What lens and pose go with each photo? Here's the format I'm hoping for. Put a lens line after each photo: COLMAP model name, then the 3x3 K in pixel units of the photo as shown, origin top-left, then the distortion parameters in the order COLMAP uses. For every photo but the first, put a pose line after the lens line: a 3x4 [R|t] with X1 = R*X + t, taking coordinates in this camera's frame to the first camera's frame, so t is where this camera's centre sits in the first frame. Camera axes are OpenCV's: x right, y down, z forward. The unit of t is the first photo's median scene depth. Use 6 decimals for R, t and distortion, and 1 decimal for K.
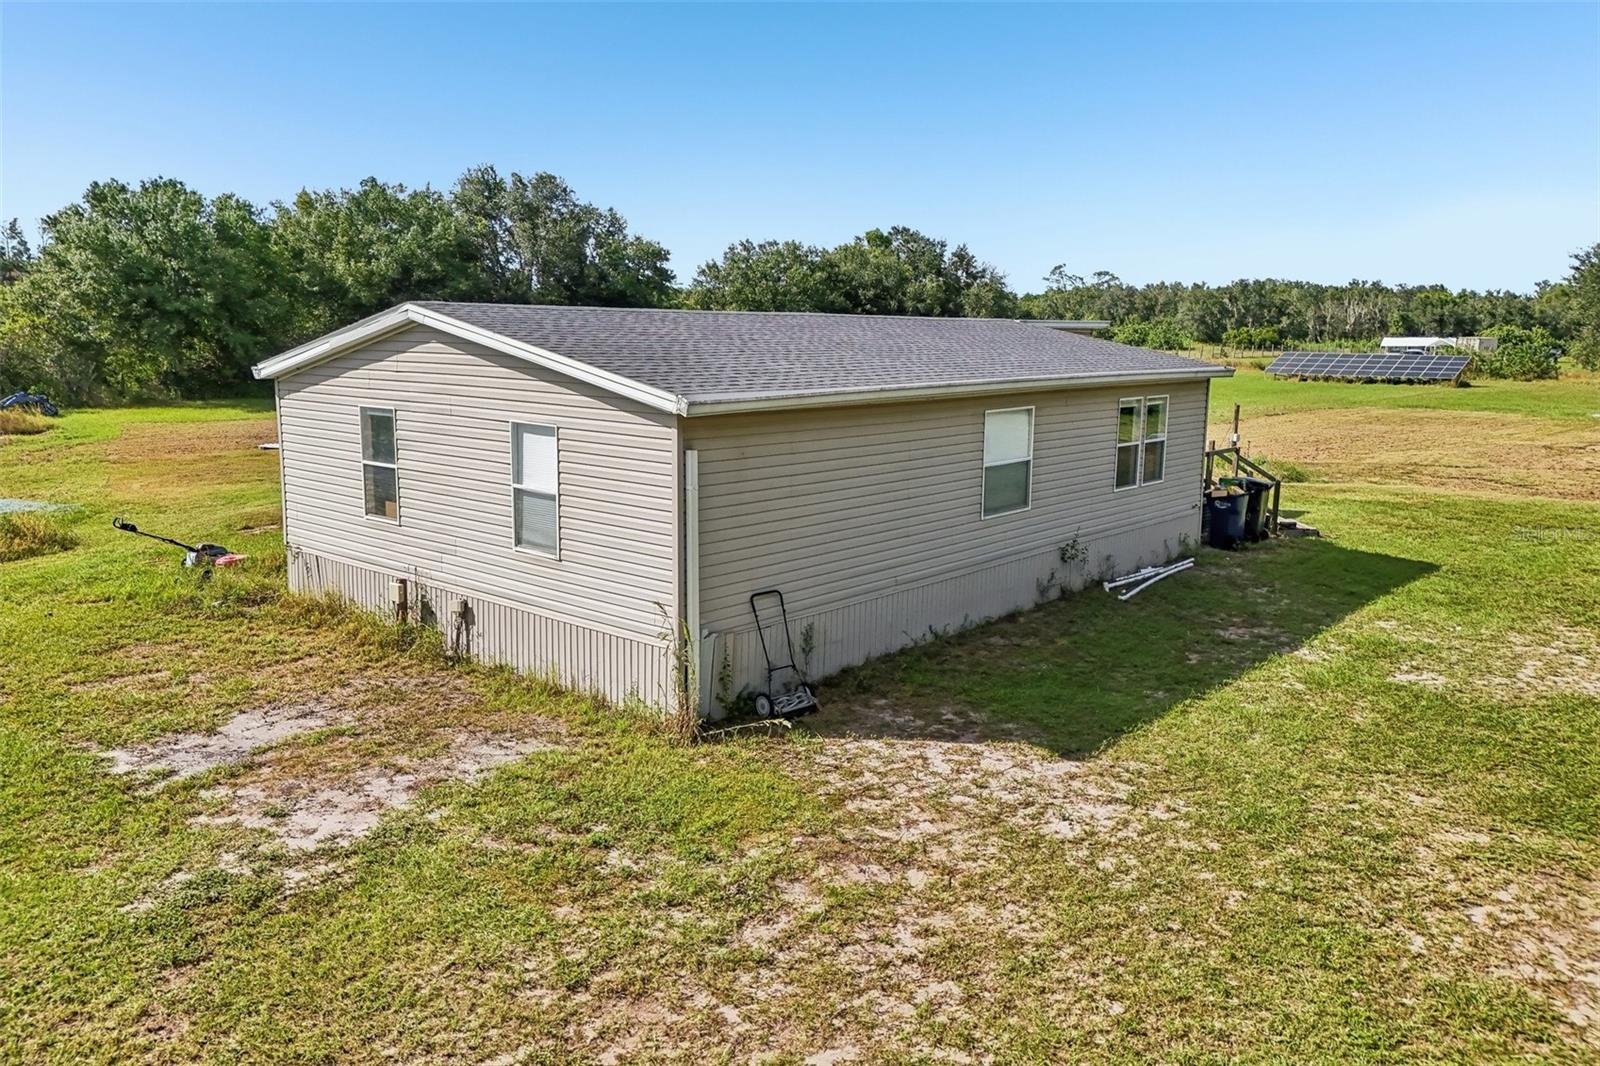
lens RADIAL K [[1180.1, 0, 793.8], [0, 1180.1, 532.3], [0, 0, 1]] dist [0.028166, -0.005954]
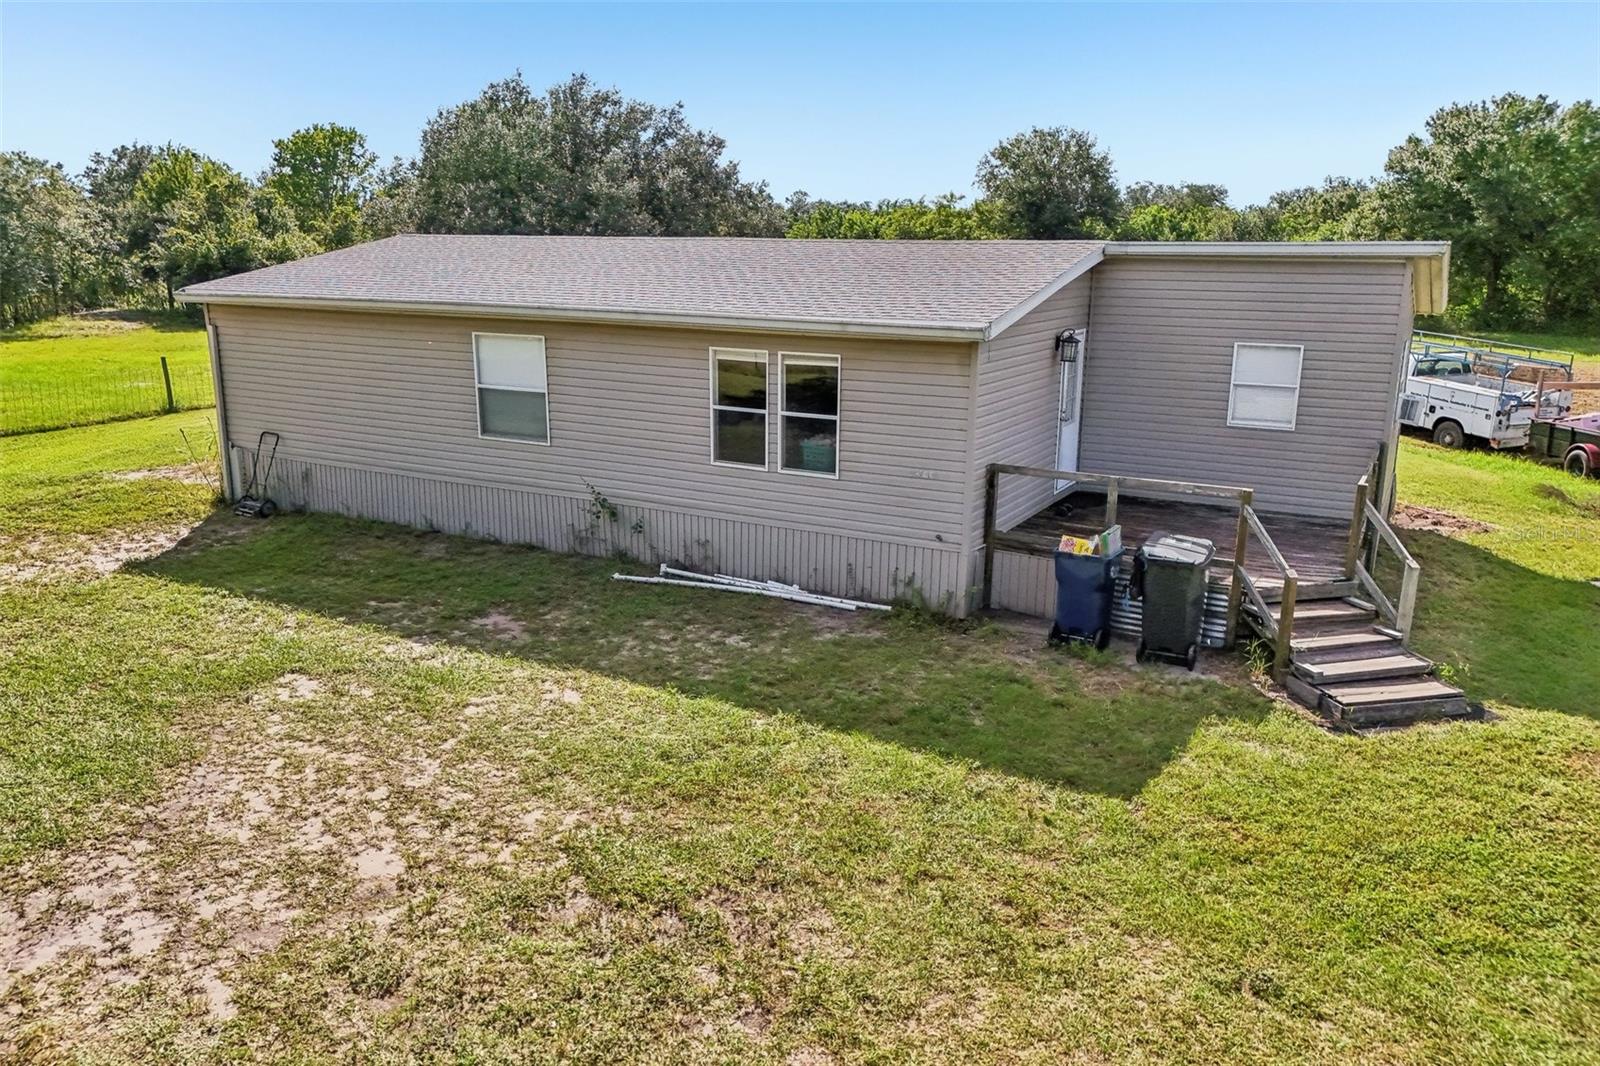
lens RADIAL K [[1180.1, 0, 799.3], [0, 1180.1, 528.4], [0, 0, 1]] dist [0.028166, -0.005954]
pose [[0.220839, 0.217251, -0.950806, 1.014233], [-0.173679, 0.968054, 0.180852, -0.140509], [0.959722, 0.125196, 0.251516, 0.840456]]
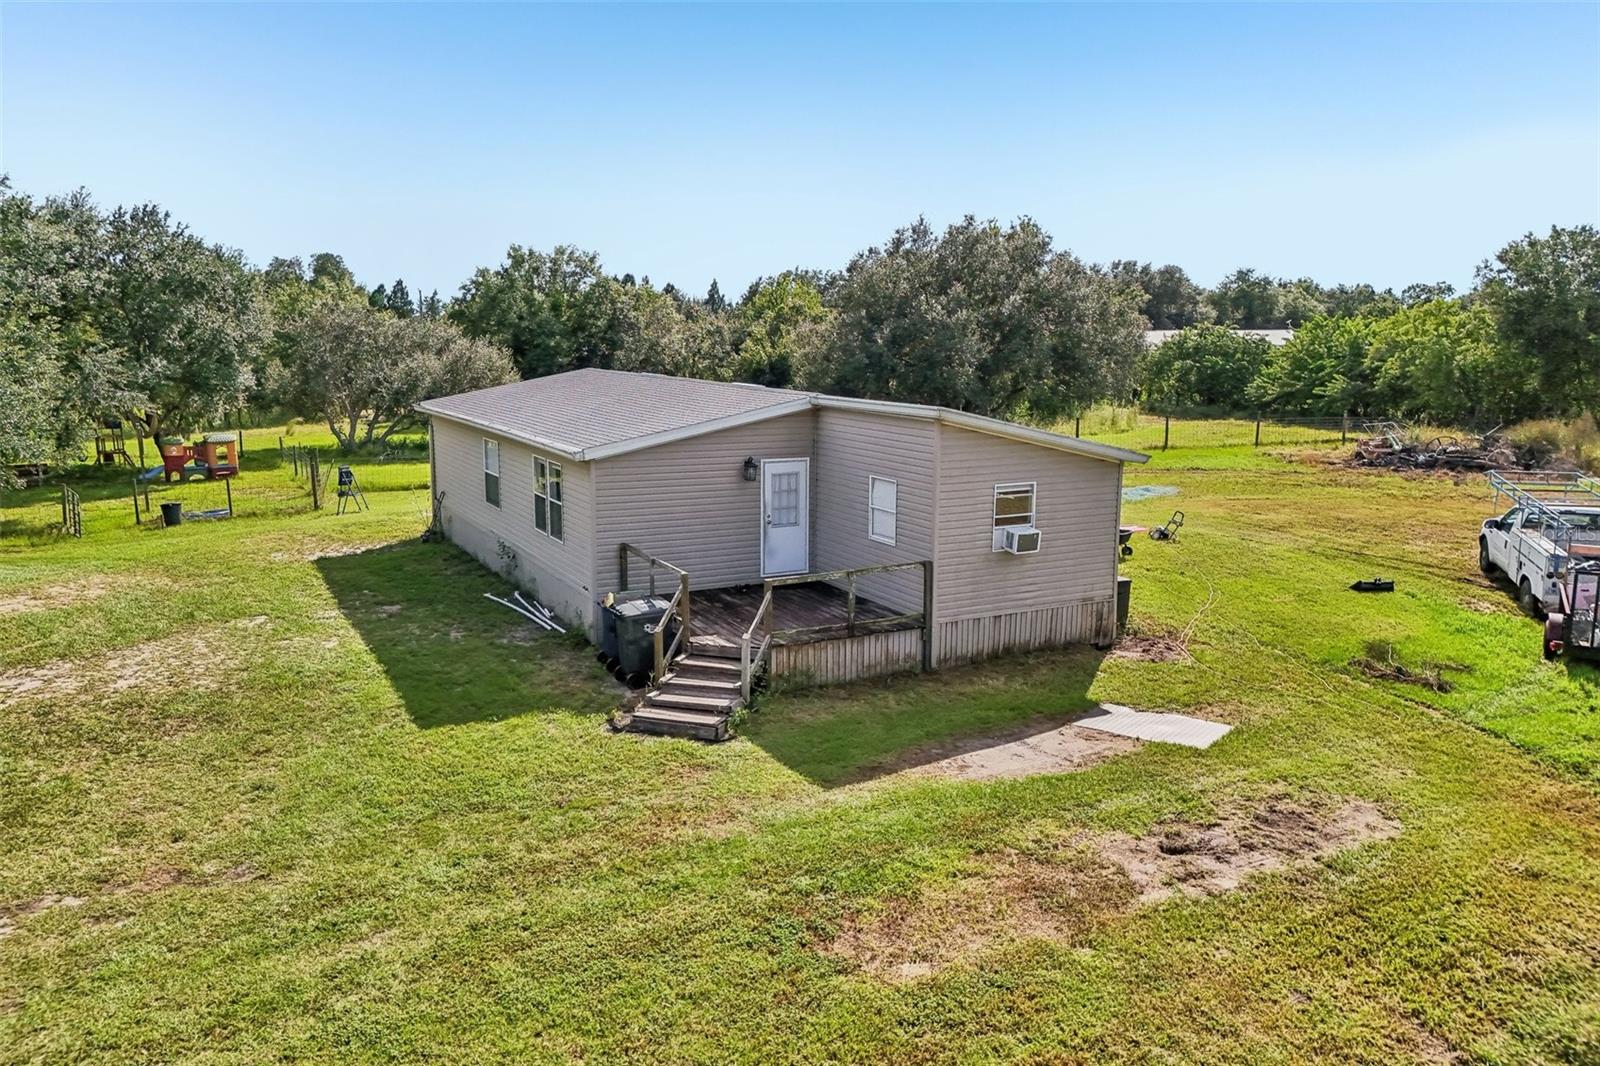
lens RADIAL K [[1180.1, 0, 797.7], [0, 1180.1, 535.2], [0, 0, 1]] dist [0.028166, -0.005954]
pose [[-0.333466, 0.145193, -0.931515, 1.292549], [-0.176503, 0.960984, 0.212971, -0.334732], [0.926093, 0.235433, -0.294828, 1.598946]]
